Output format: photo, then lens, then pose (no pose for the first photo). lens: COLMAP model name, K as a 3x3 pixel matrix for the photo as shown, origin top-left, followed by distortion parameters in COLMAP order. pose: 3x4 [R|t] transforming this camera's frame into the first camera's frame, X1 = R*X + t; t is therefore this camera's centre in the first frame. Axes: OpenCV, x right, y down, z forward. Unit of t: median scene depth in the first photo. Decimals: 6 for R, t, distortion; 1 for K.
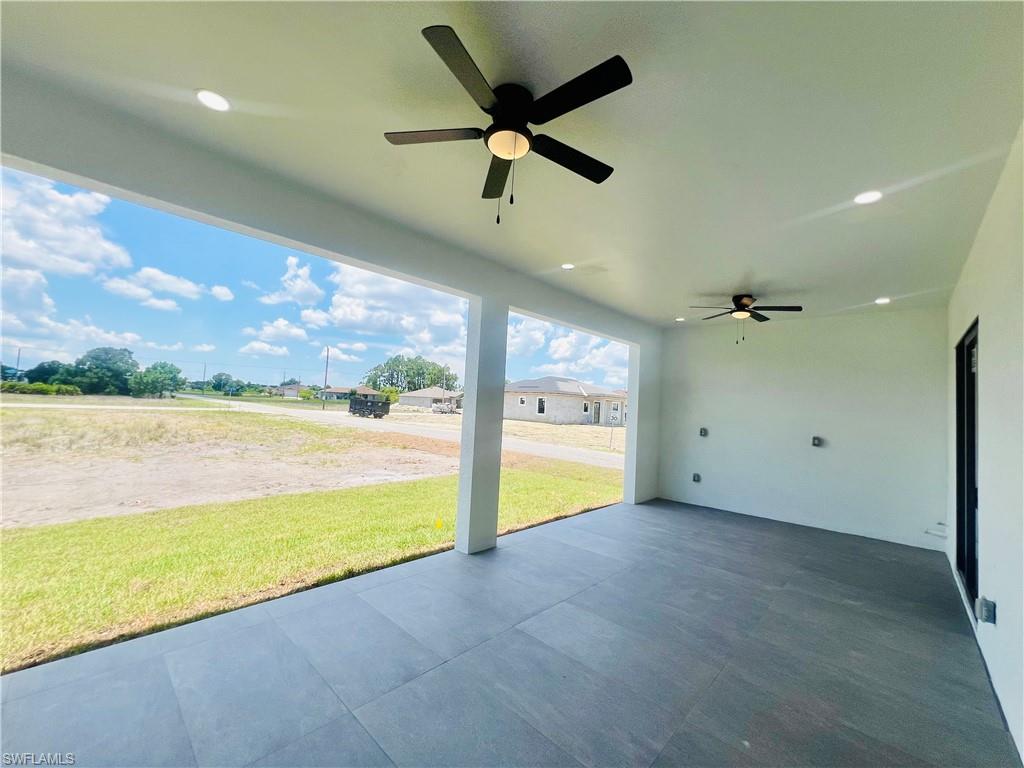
lens RADIAL K [[408.9, 0, 512.0], [0, 408.9, 384.0], [0, 0, 1]] dist [-0.001239, -0.000161]
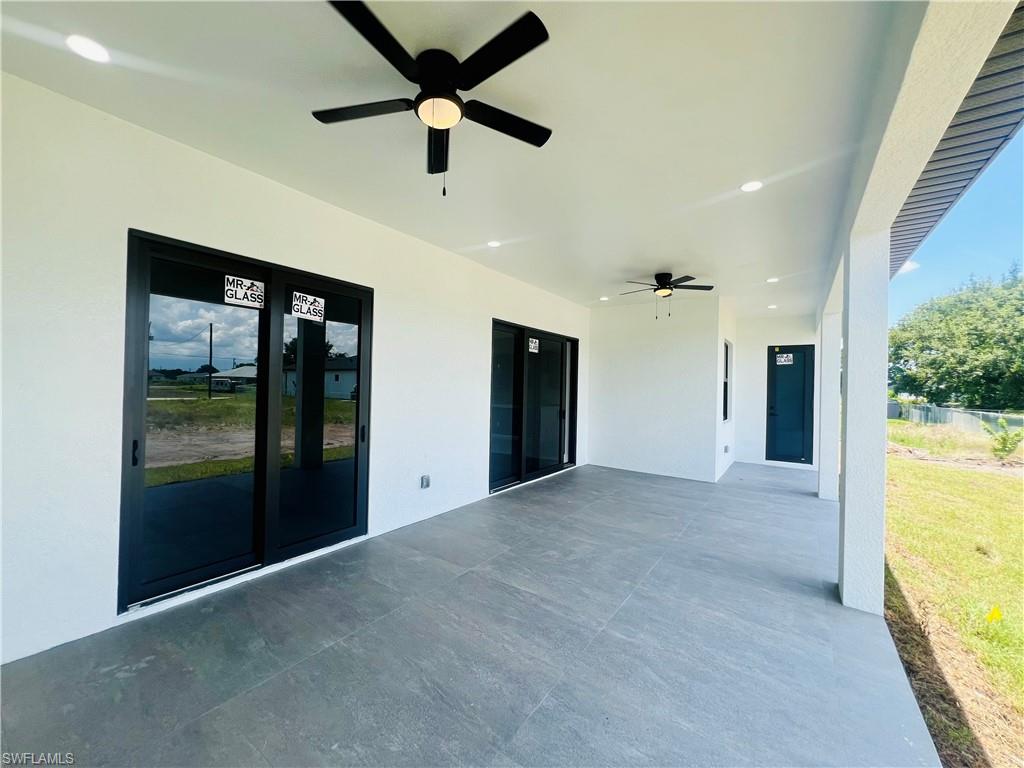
lens RADIAL K [[408.9, 0, 512.0], [0, 408.9, 384.0], [0, 0, 1]] dist [-0.001239, -0.000161]
pose [[-0.986350, -0.071609, -0.148277, 0.745113], [-0.062726, 0.995993, -0.063746, 0.145327], [0.152247, -0.053575, -0.986889, 1.941726]]
